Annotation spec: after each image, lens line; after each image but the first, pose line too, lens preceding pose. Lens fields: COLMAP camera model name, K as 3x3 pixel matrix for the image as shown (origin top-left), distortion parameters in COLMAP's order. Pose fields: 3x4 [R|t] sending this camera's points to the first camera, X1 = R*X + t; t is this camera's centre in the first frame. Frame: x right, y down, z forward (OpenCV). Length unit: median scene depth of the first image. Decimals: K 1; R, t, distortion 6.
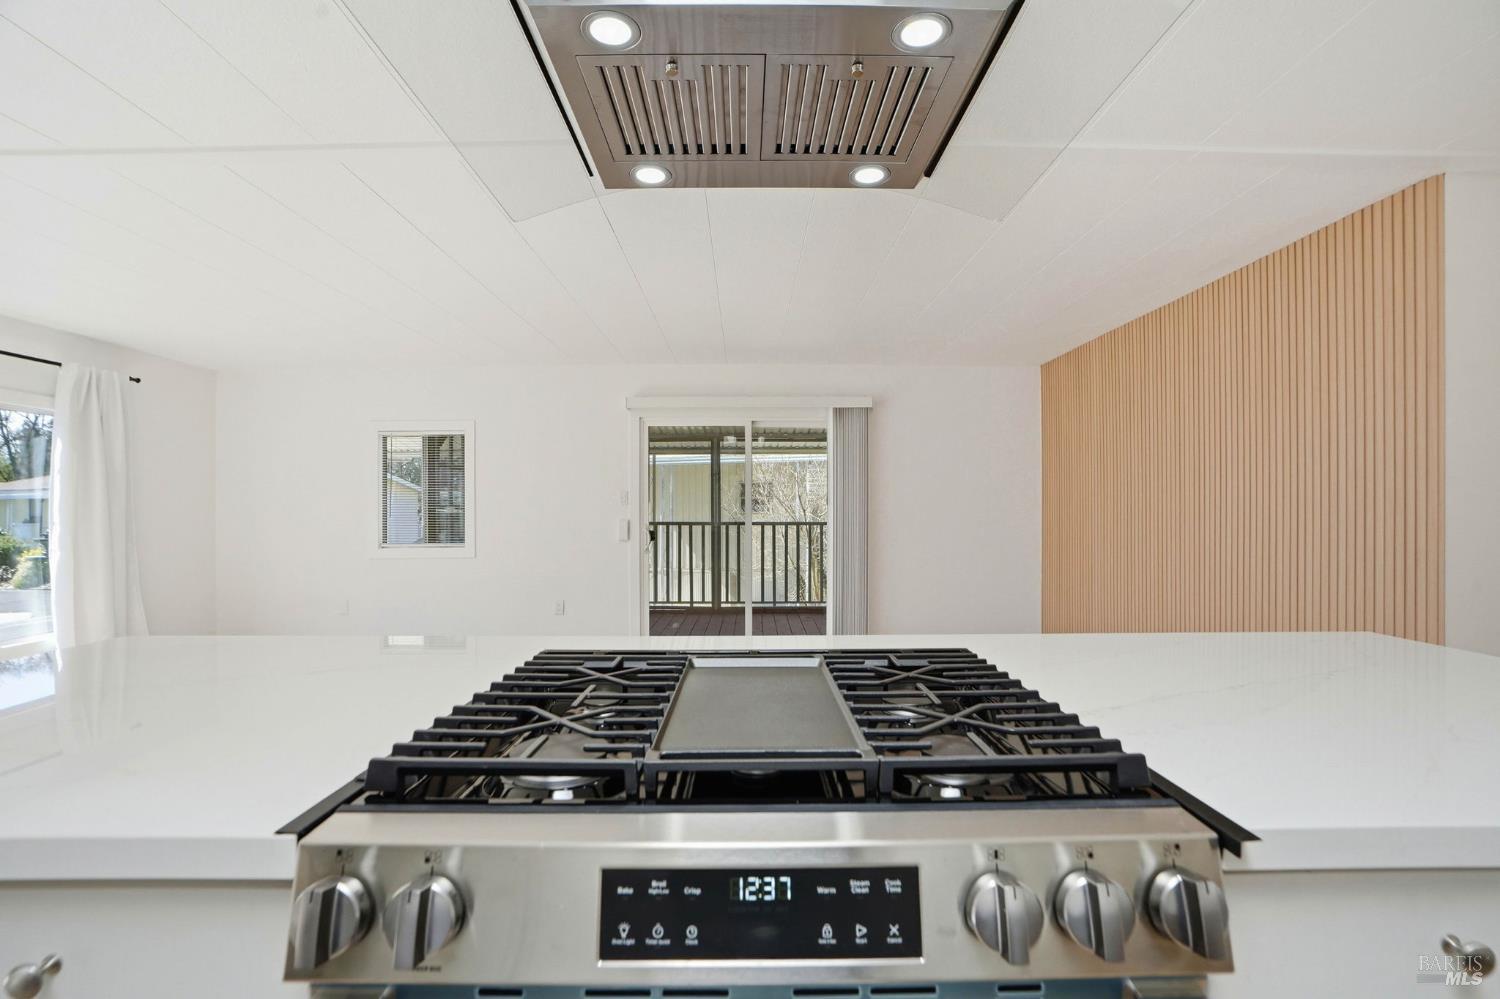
lens RADIAL K [[703.8, 0, 764.7], [0, 703.8, 504.3], [0, 0, 1]] dist [-0.075055, 0.024325]
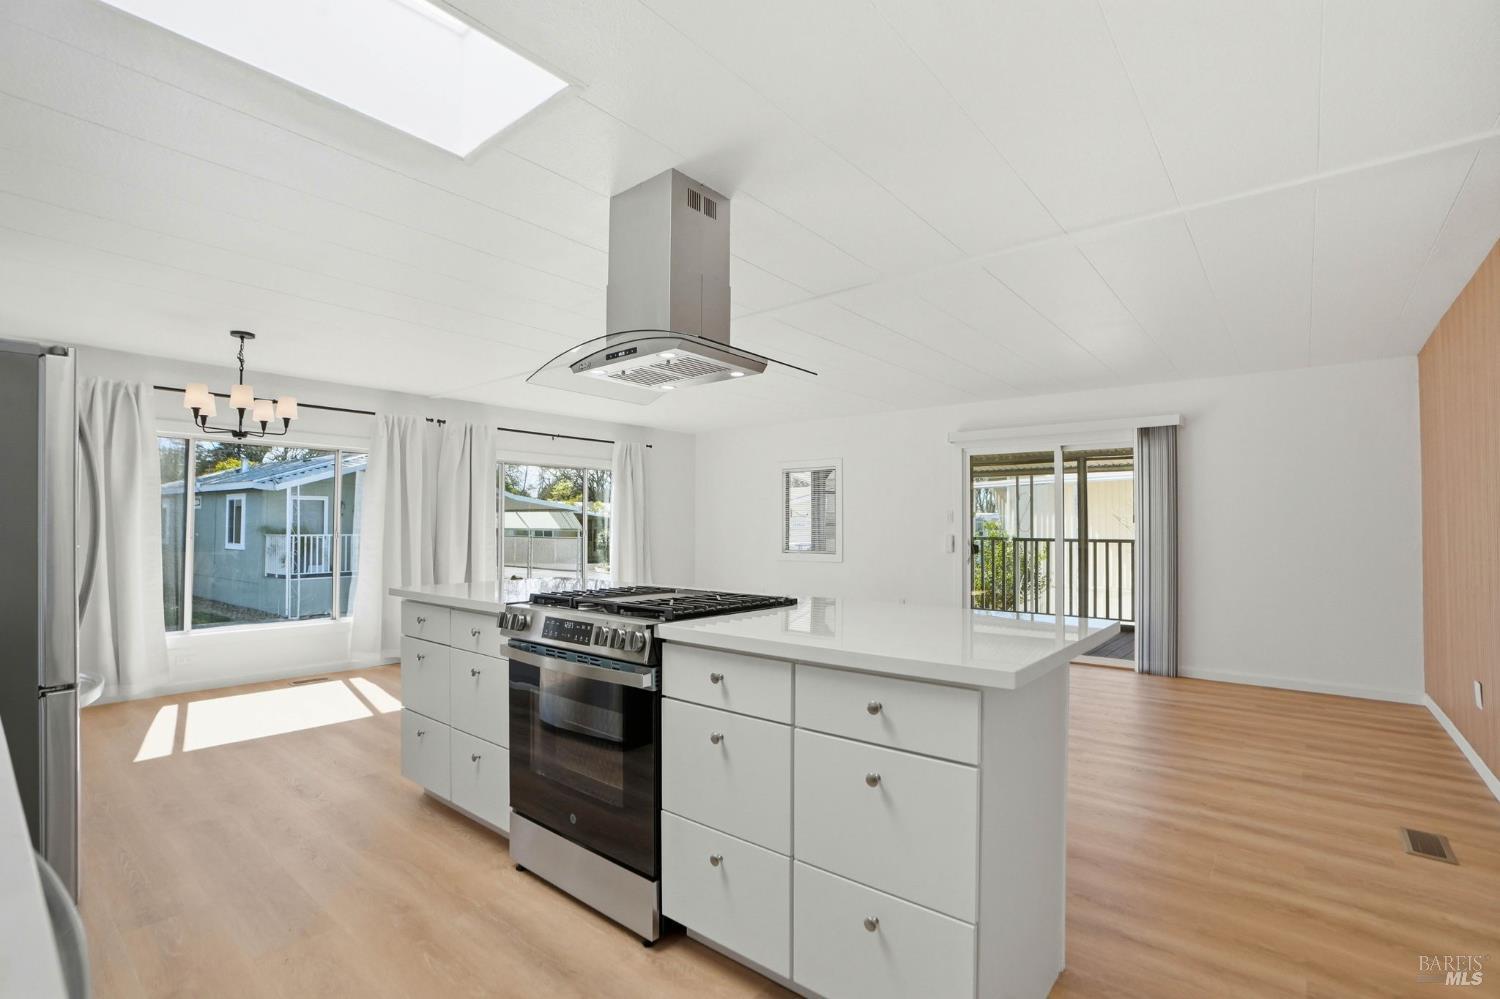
lens RADIAL K [[702.3, 0, 752.7], [0, 702.3, 516.2], [0, 0, 1]] dist [-0.072877, 0.033817]
pose [[0.760997, -0.002249, -0.648751, 0.315878], [-0.001271, 0.999987, -0.004957, -0.003525], [0.648754, 0.004596, 0.760984, -0.125060]]
